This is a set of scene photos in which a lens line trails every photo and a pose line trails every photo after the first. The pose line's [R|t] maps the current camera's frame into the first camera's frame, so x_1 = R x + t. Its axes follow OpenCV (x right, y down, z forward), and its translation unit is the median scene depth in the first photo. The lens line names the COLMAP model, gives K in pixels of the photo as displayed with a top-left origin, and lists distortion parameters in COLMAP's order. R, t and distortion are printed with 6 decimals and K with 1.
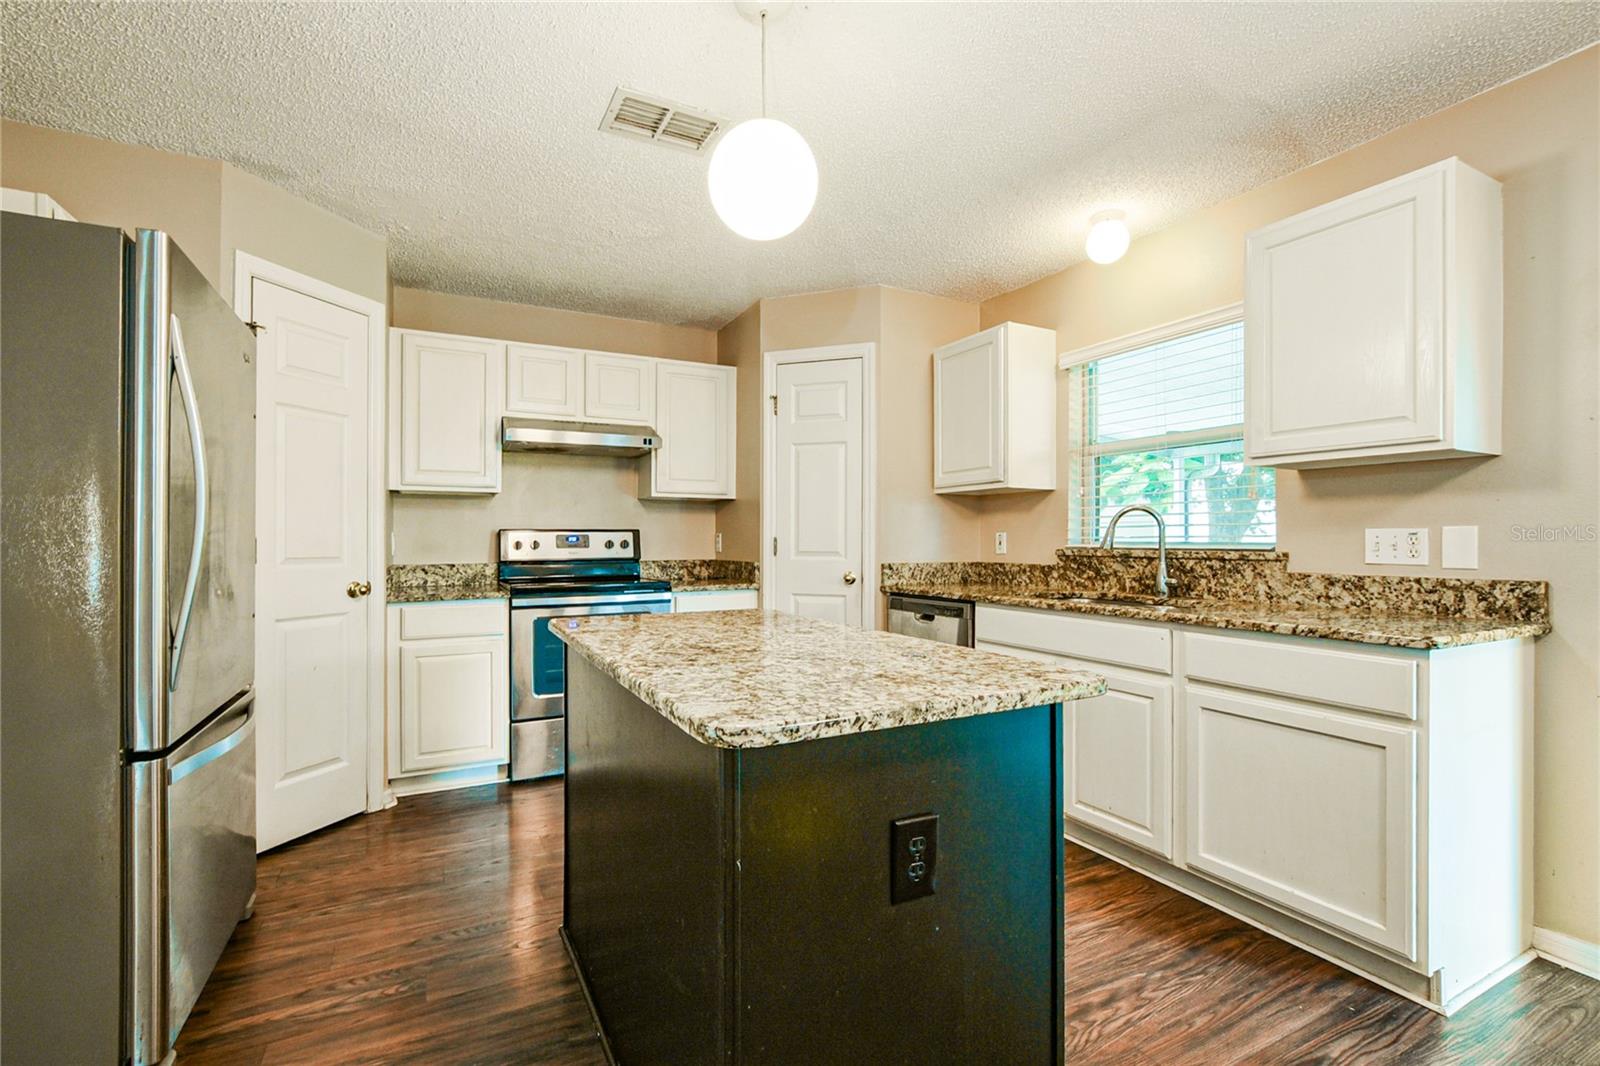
lens RADIAL K [[706.0, 0, 805.9], [0, 706.0, 535.1], [0, 0, 1]] dist [0.001230, 0.000148]
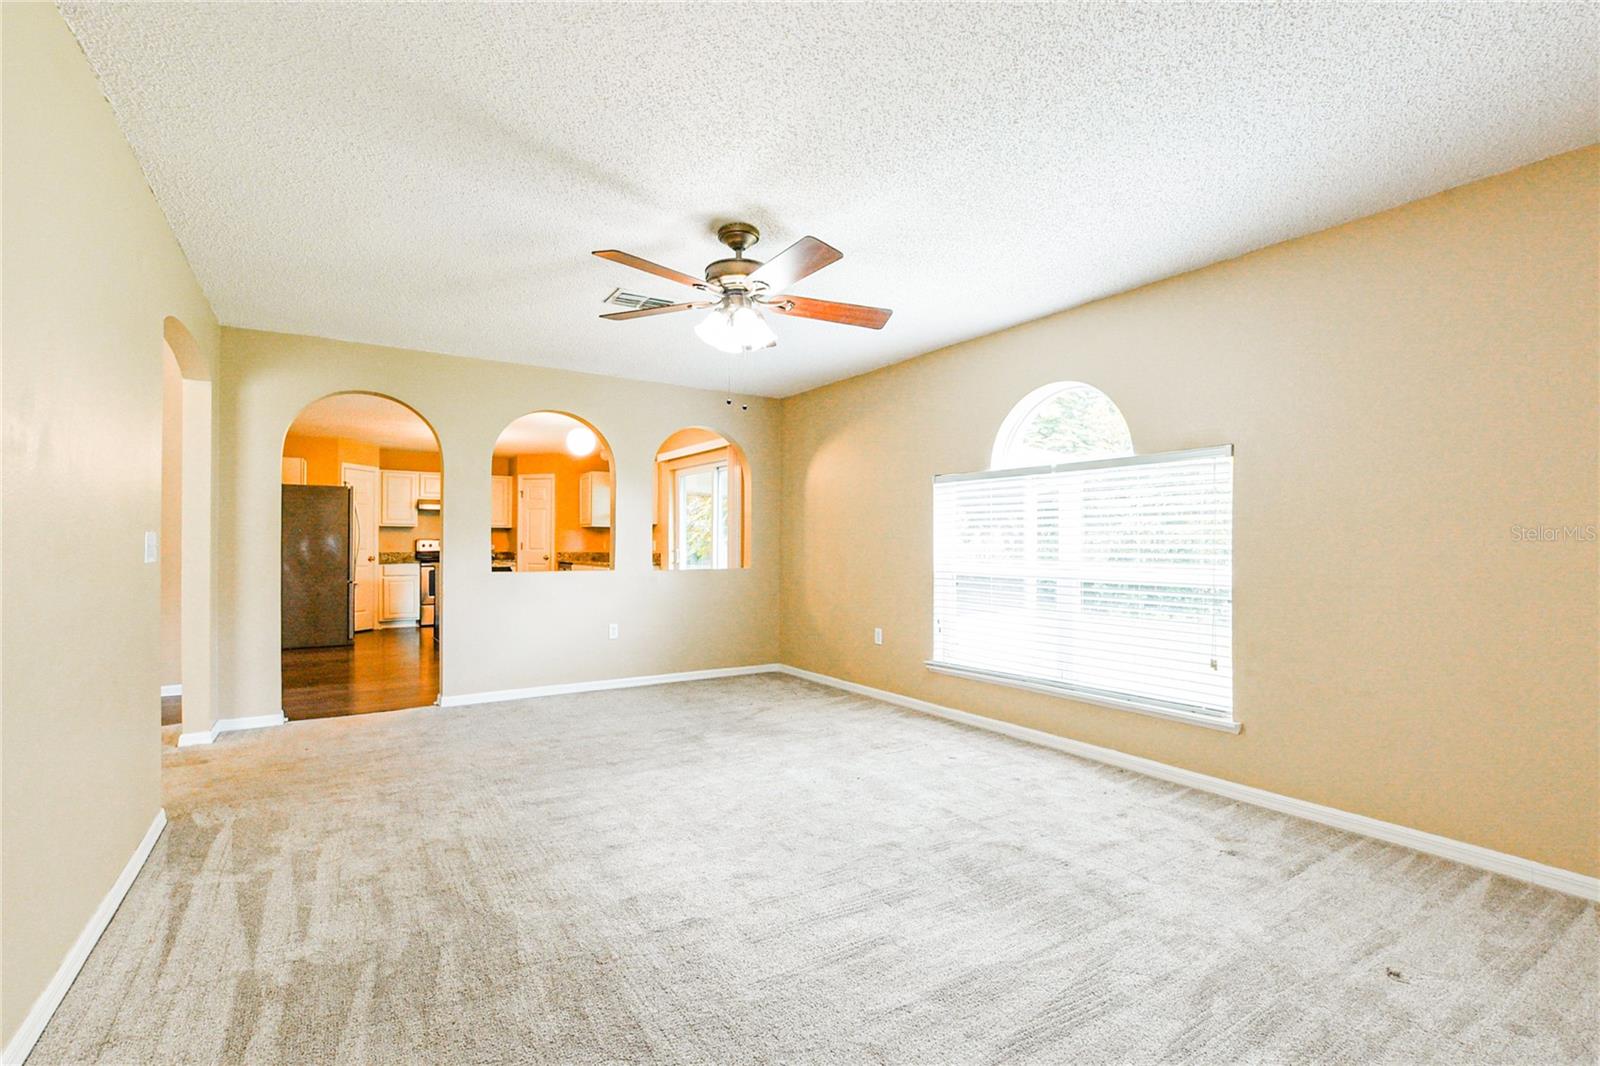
lens RADIAL K [[706.0, 0, 790.4], [0, 706.0, 536.2], [0, 0, 1]] dist [0.001230, 0.000148]
pose [[0.995806, 0.003442, 0.091425, 0.789704], [-0.003179, 0.999990, -0.003030, -0.018586], [-0.091434, 0.002726, 0.995807, -1.933757]]
